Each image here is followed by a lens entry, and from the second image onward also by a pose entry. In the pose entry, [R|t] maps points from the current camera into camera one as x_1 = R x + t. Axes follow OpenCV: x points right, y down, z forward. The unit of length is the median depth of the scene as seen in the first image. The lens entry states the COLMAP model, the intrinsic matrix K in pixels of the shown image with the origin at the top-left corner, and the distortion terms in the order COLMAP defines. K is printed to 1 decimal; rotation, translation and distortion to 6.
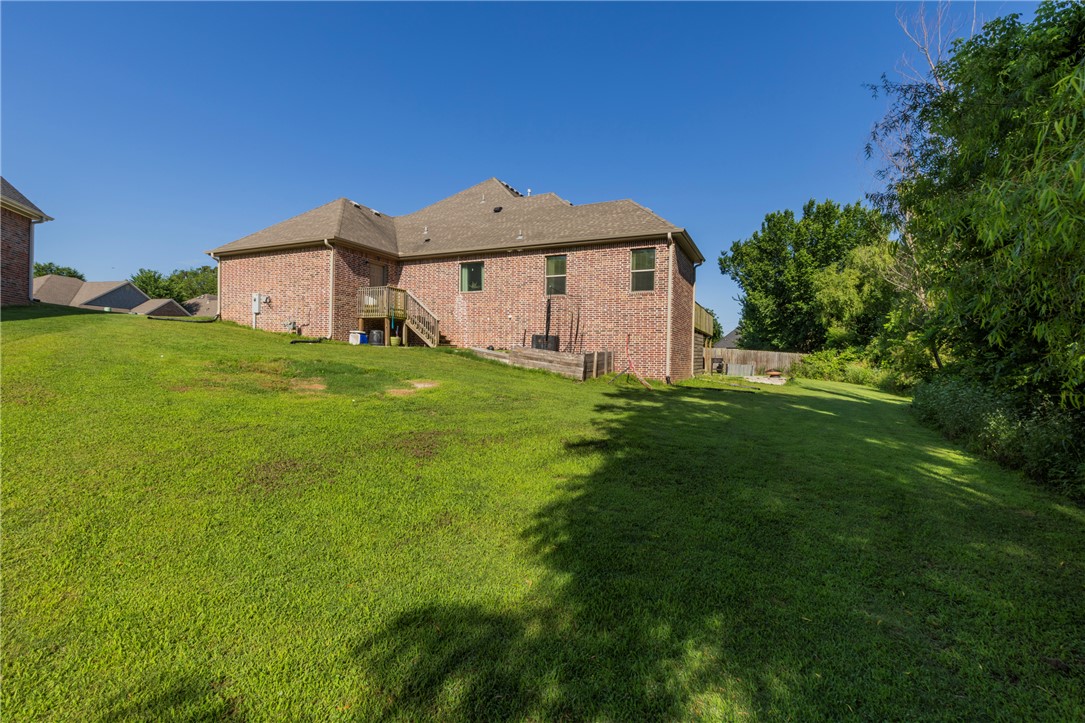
lens RADIAL K [[492.0, 0, 550.2], [0, 492.0, 362.3], [0, 0, 1]] dist [0.010623, -0.003014]
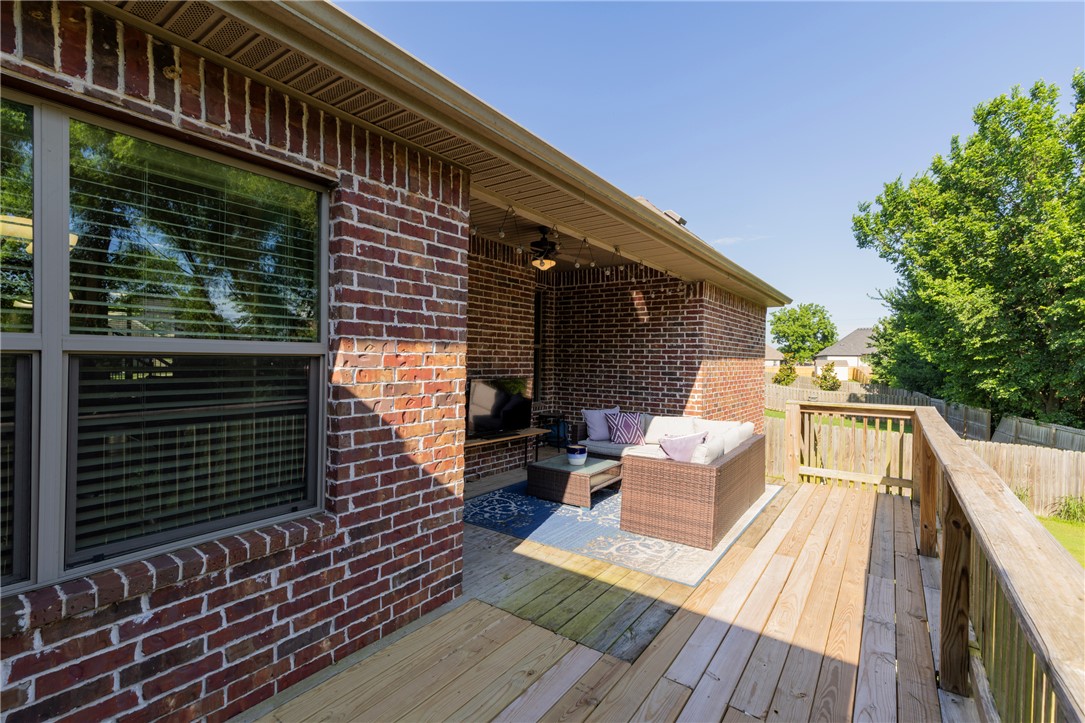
lens RADIAL K [[480.4, 0, 546.8], [0, 480.4, 362.9], [0, 0, 1]] dist [0.026775, -0.019720]
pose [[0.981263, 0.005547, -0.192594, 0.134984], [-0.004028, 0.999958, 0.008277, -0.066024], [0.192632, -0.007346, 0.981244, 0.476713]]
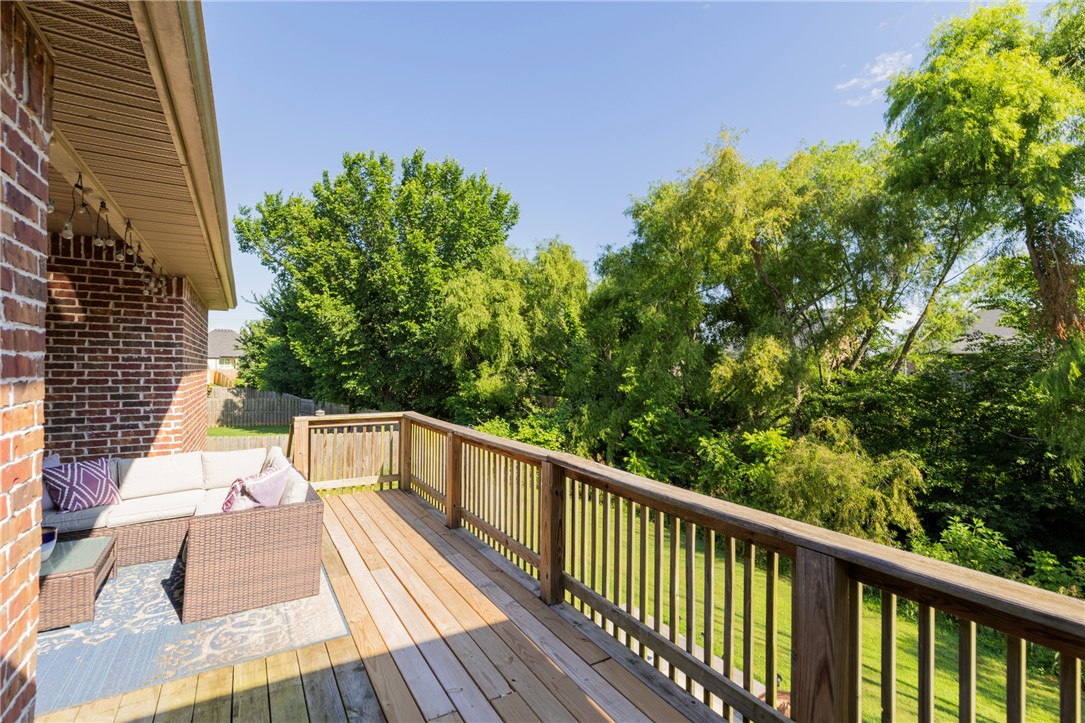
lens RADIAL K [[509.4, 0, 542.5], [0, 509.4, 361.5], [0, 0, 1]] dist [0.011609, -0.000001]
pose [[0.576710, 0.003455, 0.816942, 0.102934], [-0.001922, 0.999994, -0.002872, -0.069357], [-0.816947, 0.000086, 0.576713, 0.487989]]
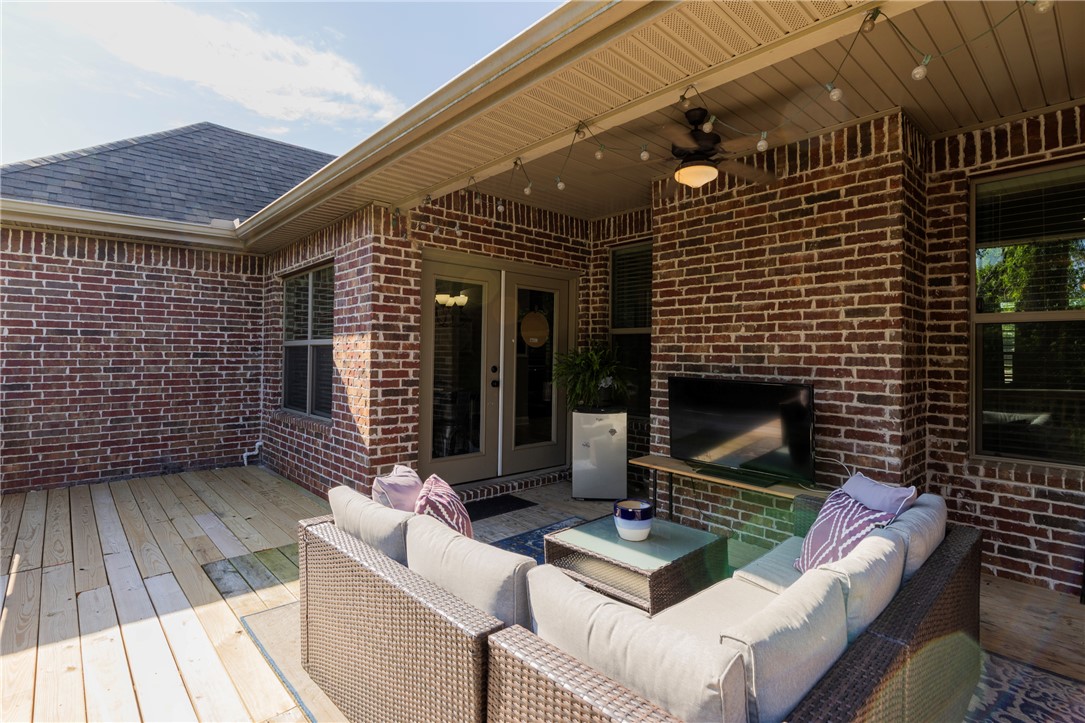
lens RADIAL K [[517.4, 0, 573.6], [0, 517.4, 358.3], [0, 0, 1]] dist [0.000631, 0.000168]
pose [[-0.353852, 0.004020, -0.935293, 0.184335], [-0.002450, 0.999983, 0.005225, -0.064735], [0.935298, 0.004141, -0.353837, 0.602797]]
